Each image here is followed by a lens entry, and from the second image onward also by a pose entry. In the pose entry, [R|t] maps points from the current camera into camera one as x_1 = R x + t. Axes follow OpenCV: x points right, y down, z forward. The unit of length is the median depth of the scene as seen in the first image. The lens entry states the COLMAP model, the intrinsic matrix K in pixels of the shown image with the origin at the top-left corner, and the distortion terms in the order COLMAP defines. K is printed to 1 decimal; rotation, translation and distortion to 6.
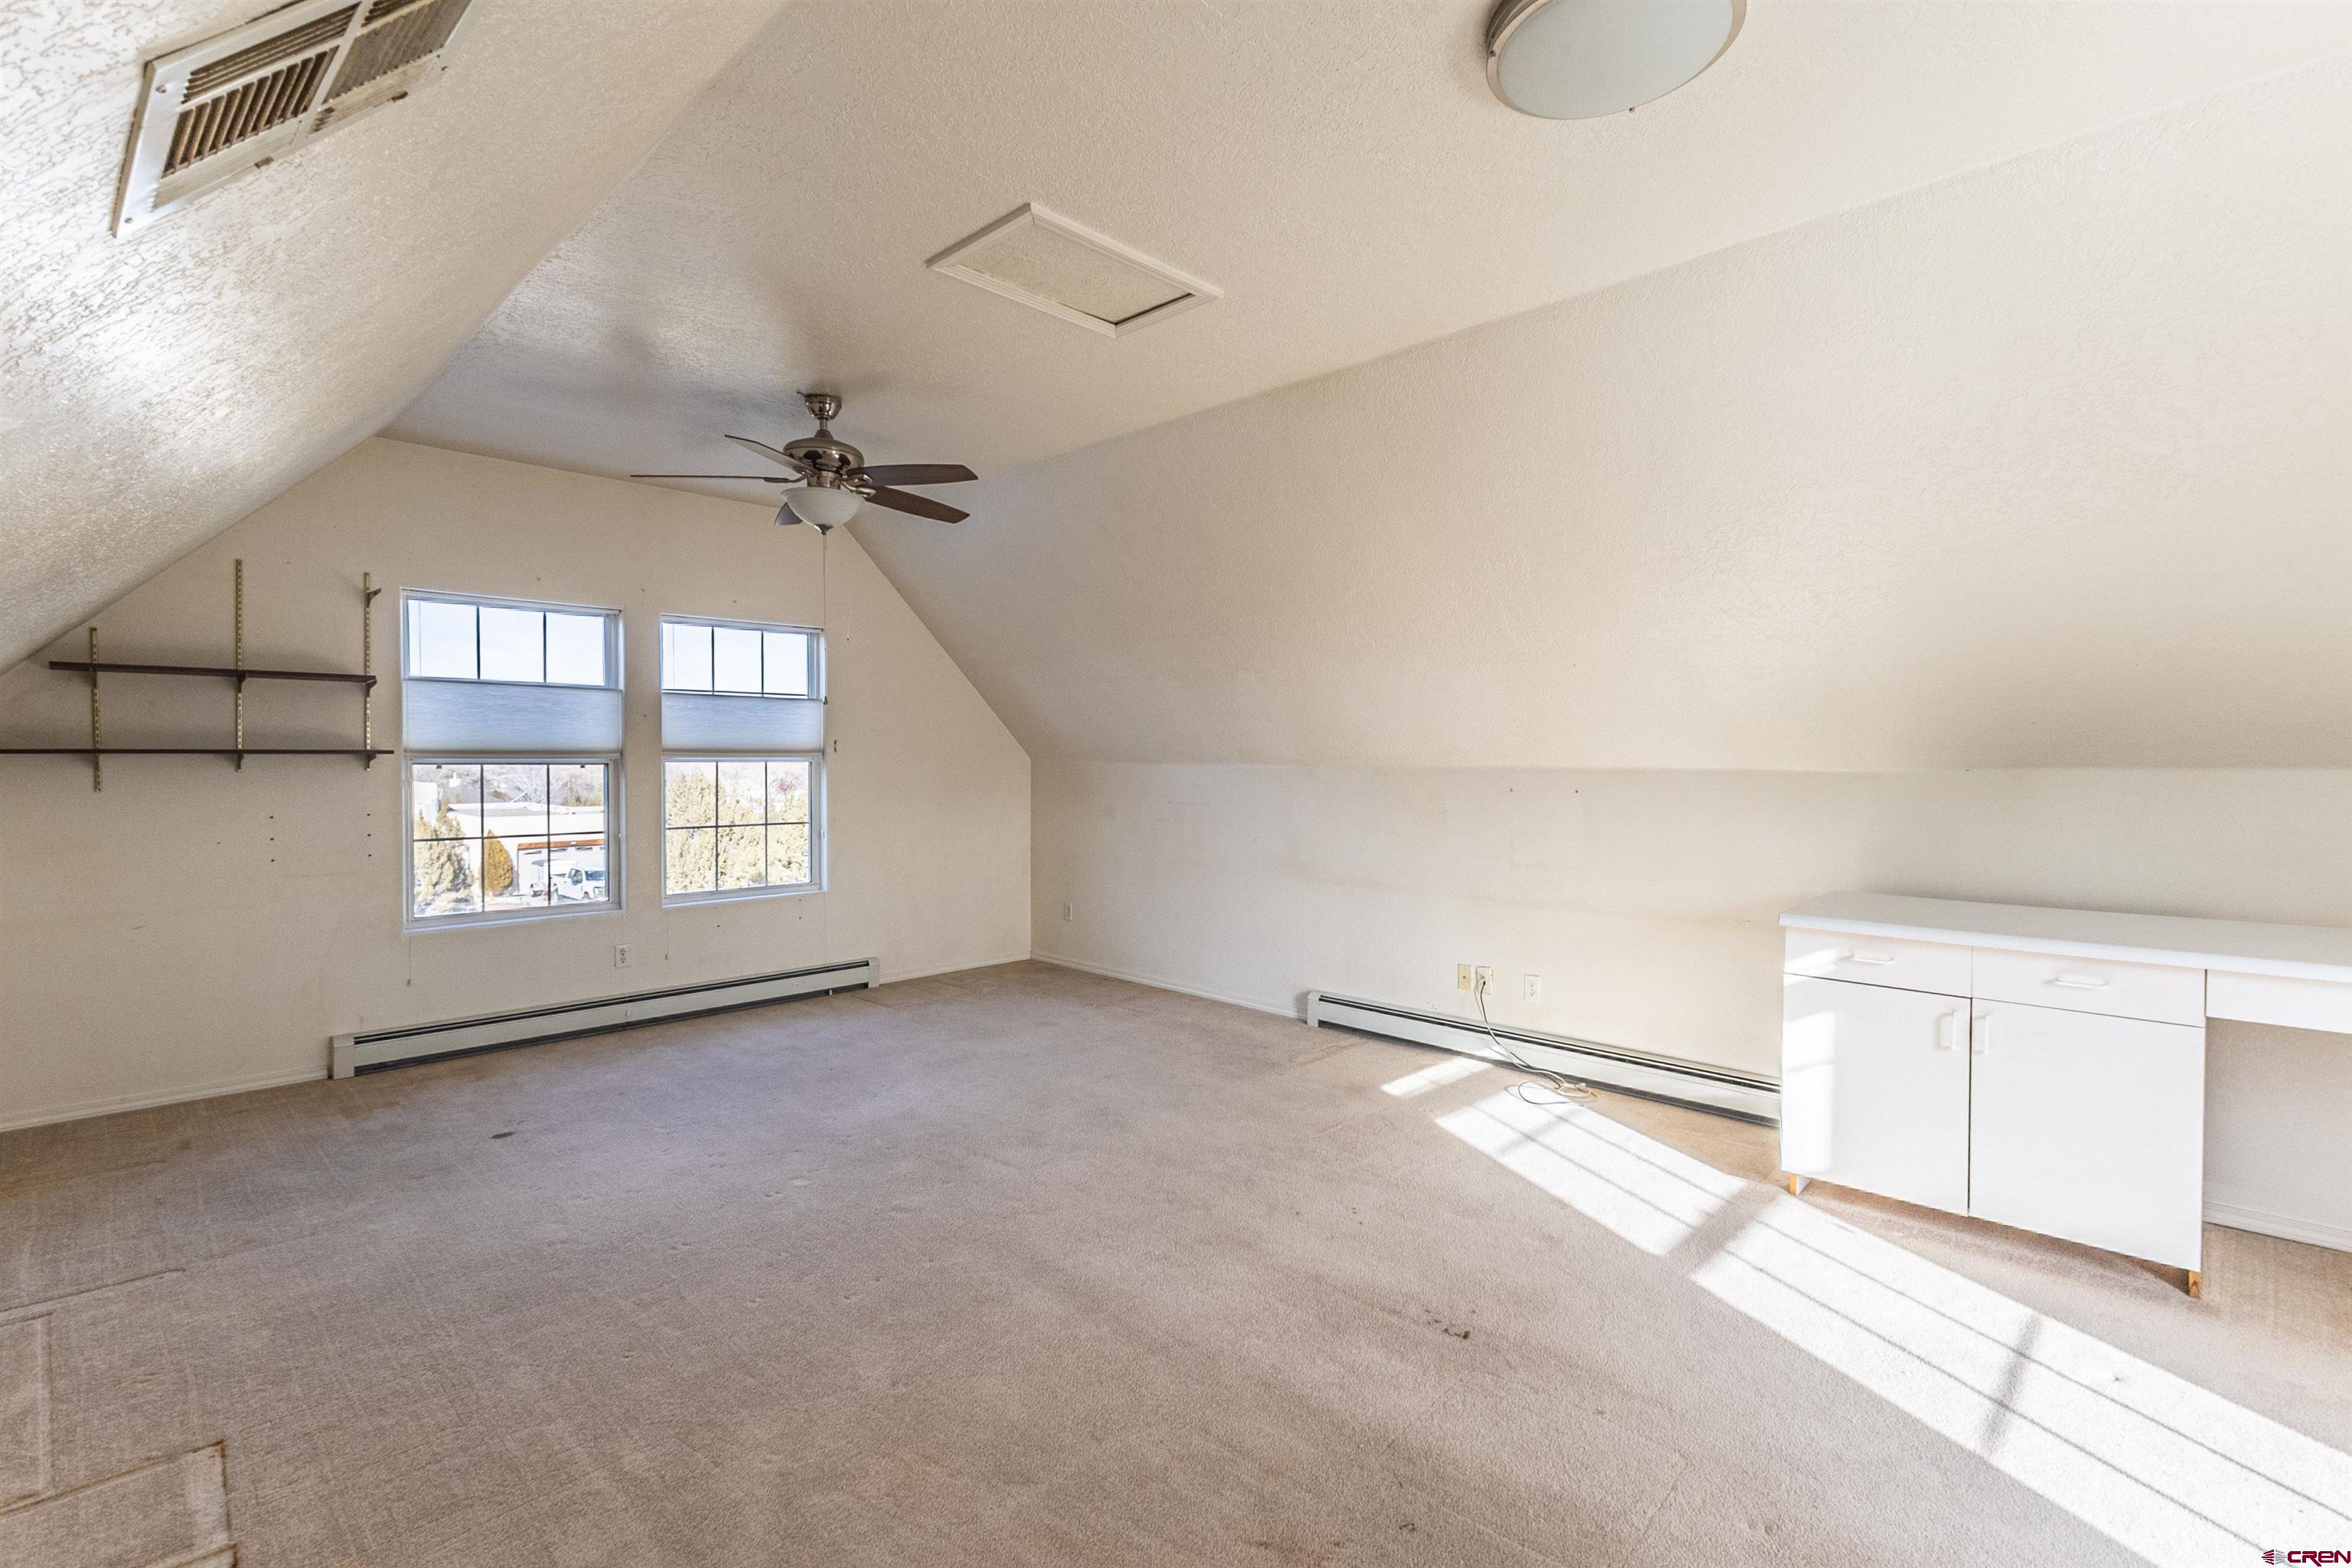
lens RADIAL K [[1074.5, 0, 1189.2], [0, 1074.5, 776.9], [0, 0, 1]] dist [0.024368, -0.002033]
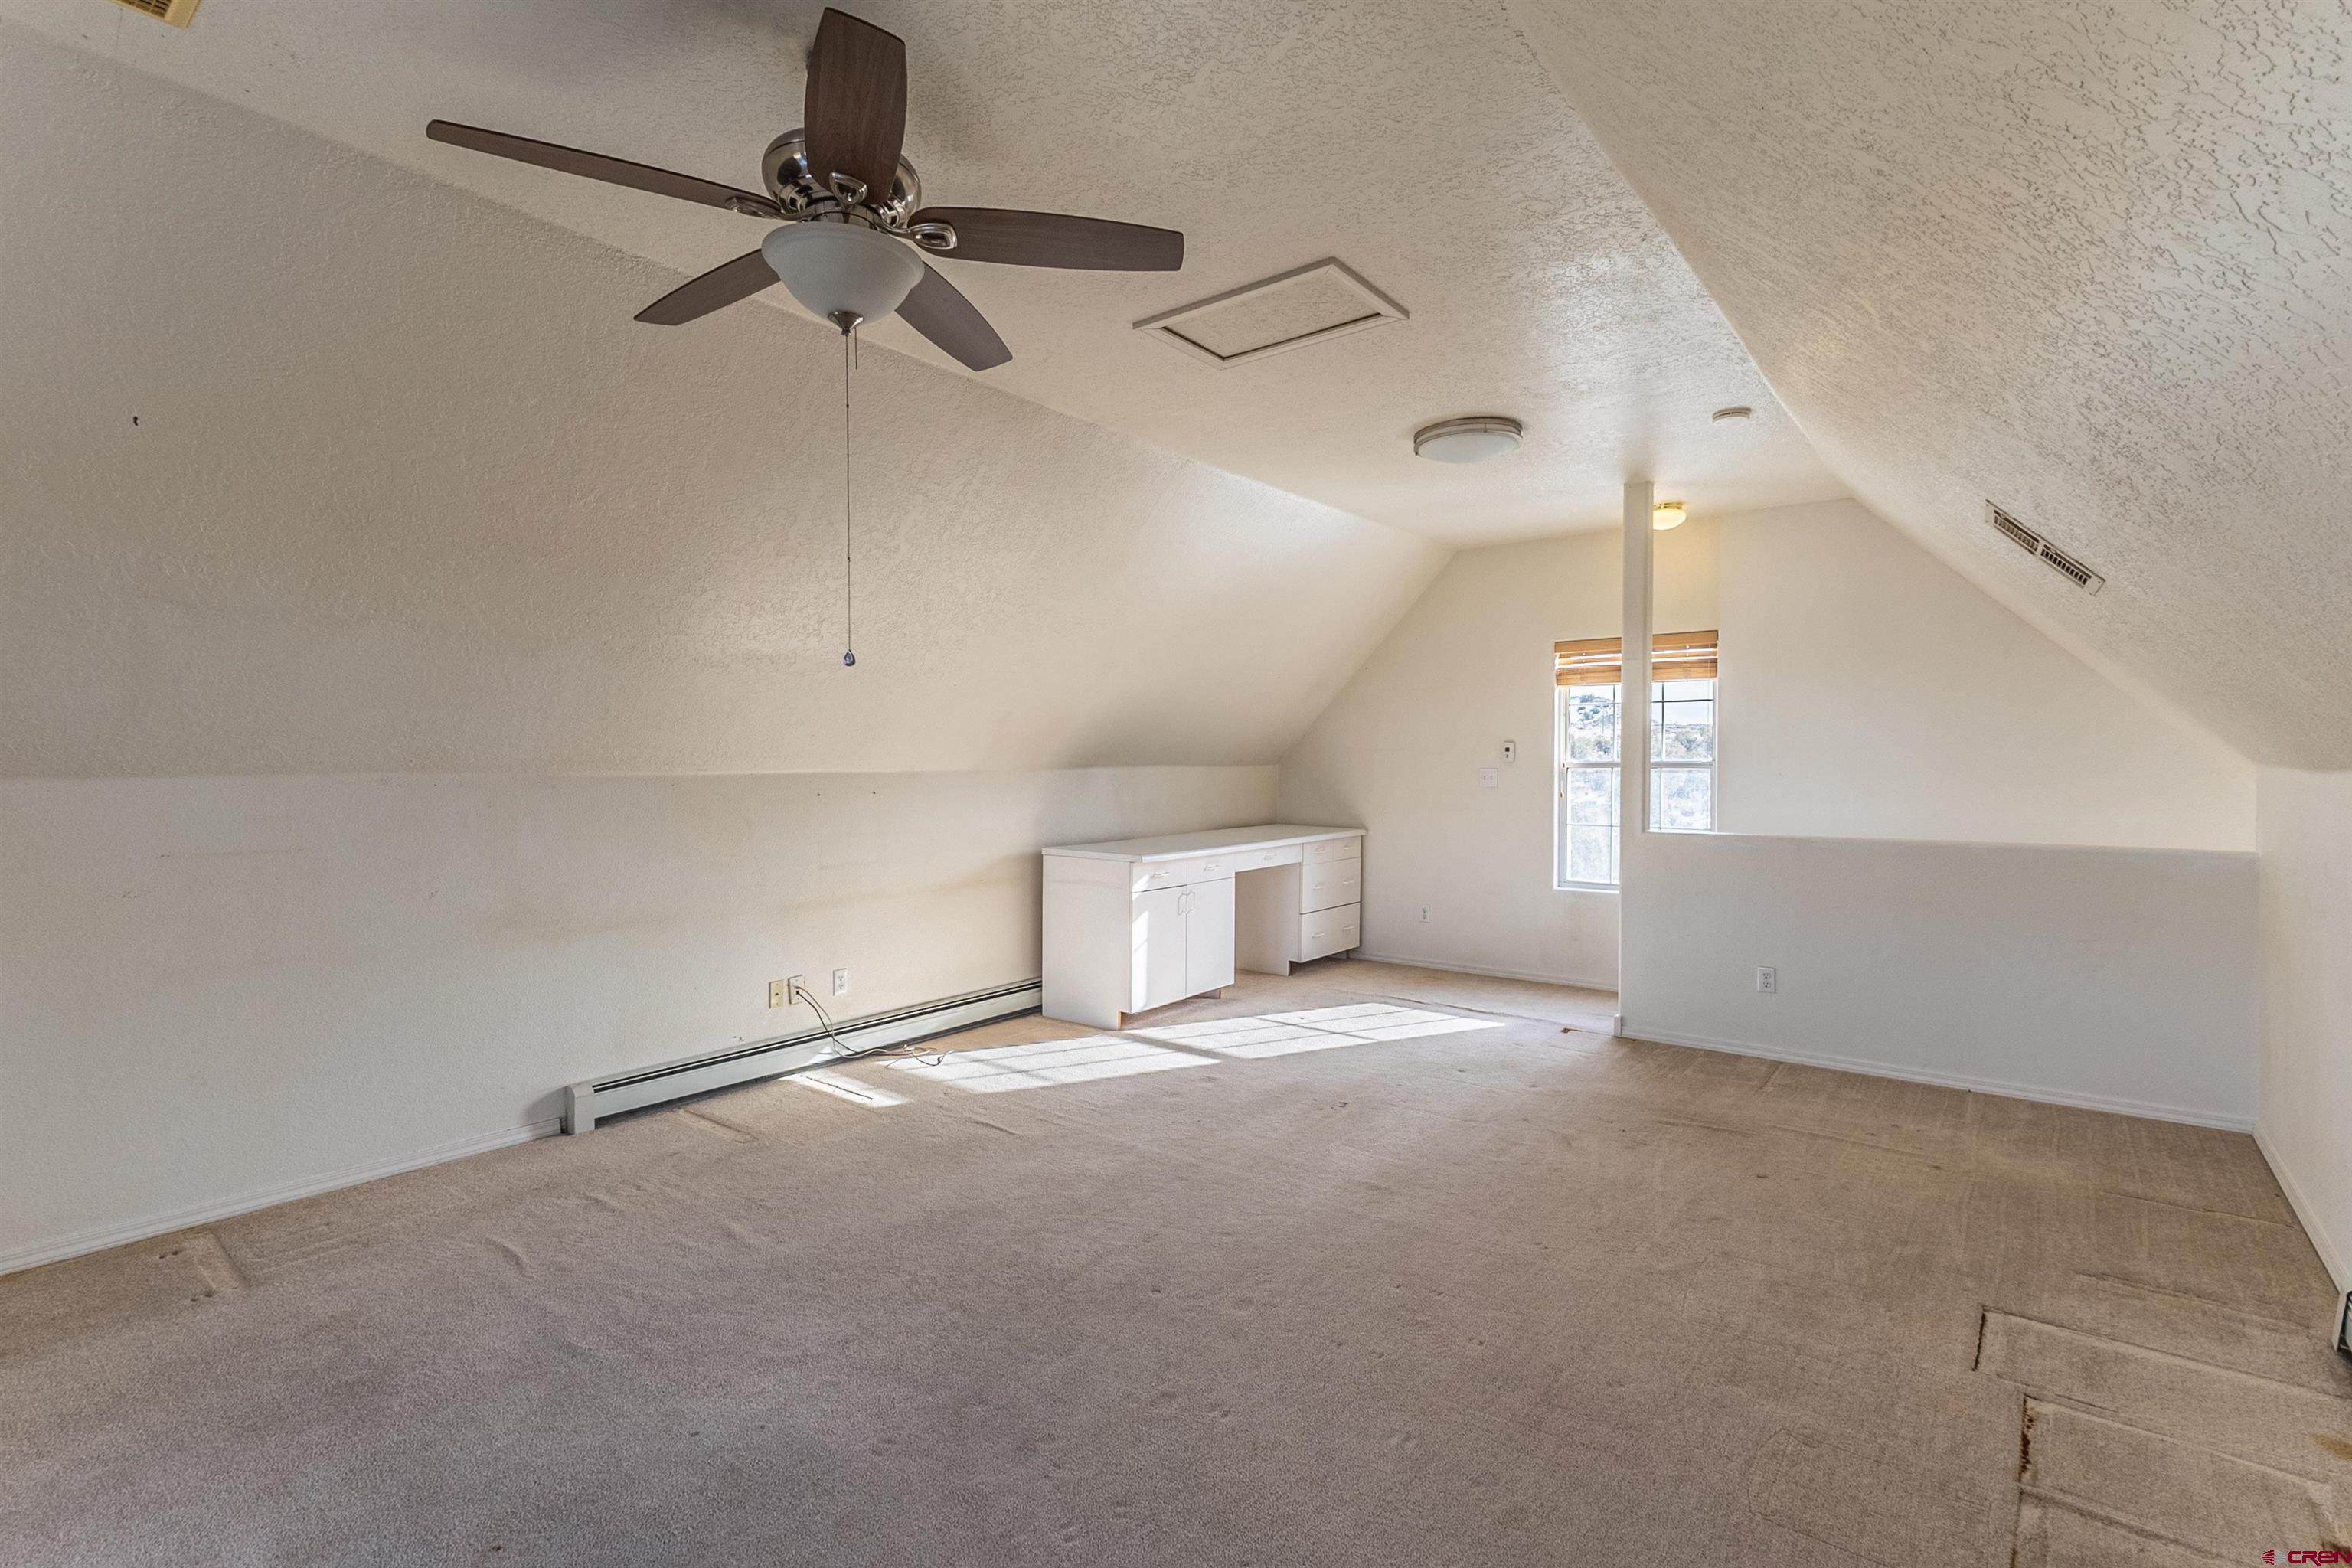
lens RADIAL K [[1074.5, 0, 1185.8], [0, 1074.5, 781.5], [0, 0, 1]] dist [0.024368, -0.002033]
pose [[-0.094379, -0.020659, 0.995322, -0.896371], [0.023529, 0.999459, 0.022976, -0.018170], [-0.995258, 0.025588, -0.093842, 0.901113]]
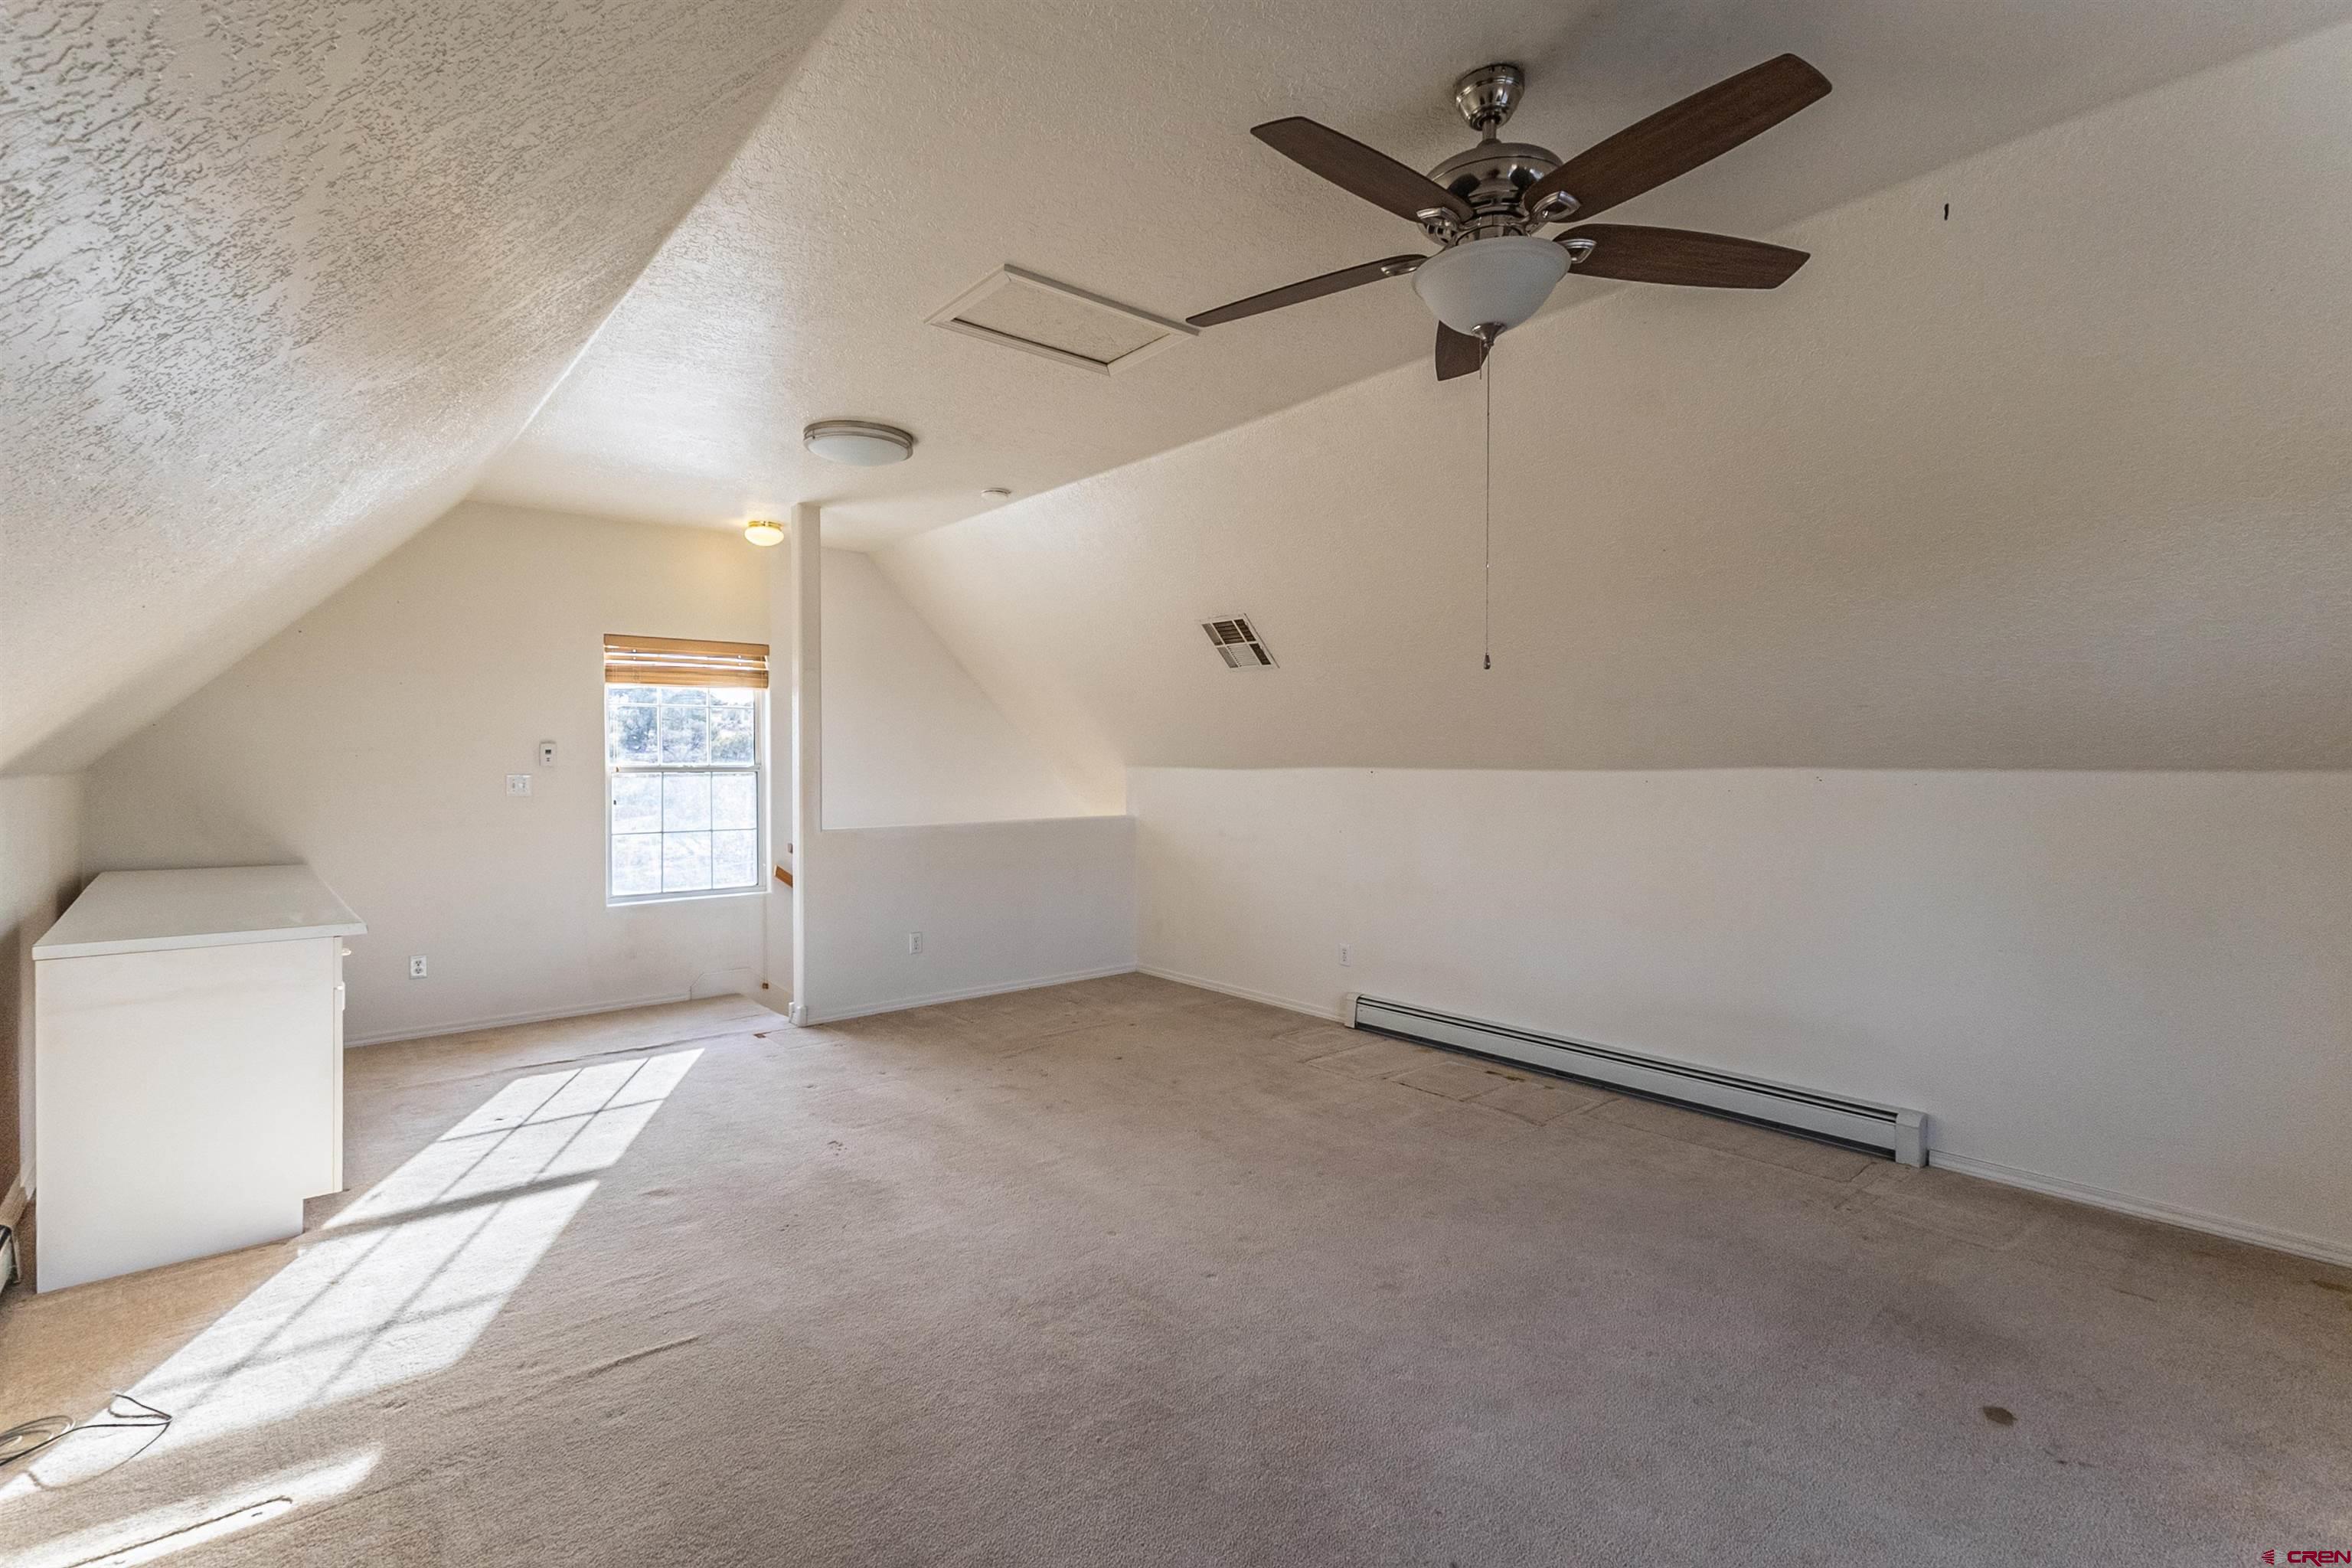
lens RADIAL K [[1074.5, 0, 1161.2], [0, 1074.5, 782.2], [0, 0, 1]] dist [0.024368, -0.002033]
pose [[-0.992516, 0.001283, 0.122106, -0.250660], [0.006554, 0.999063, 0.042780, -0.034217], [-0.121937, 0.043261, -0.991595, 1.578085]]
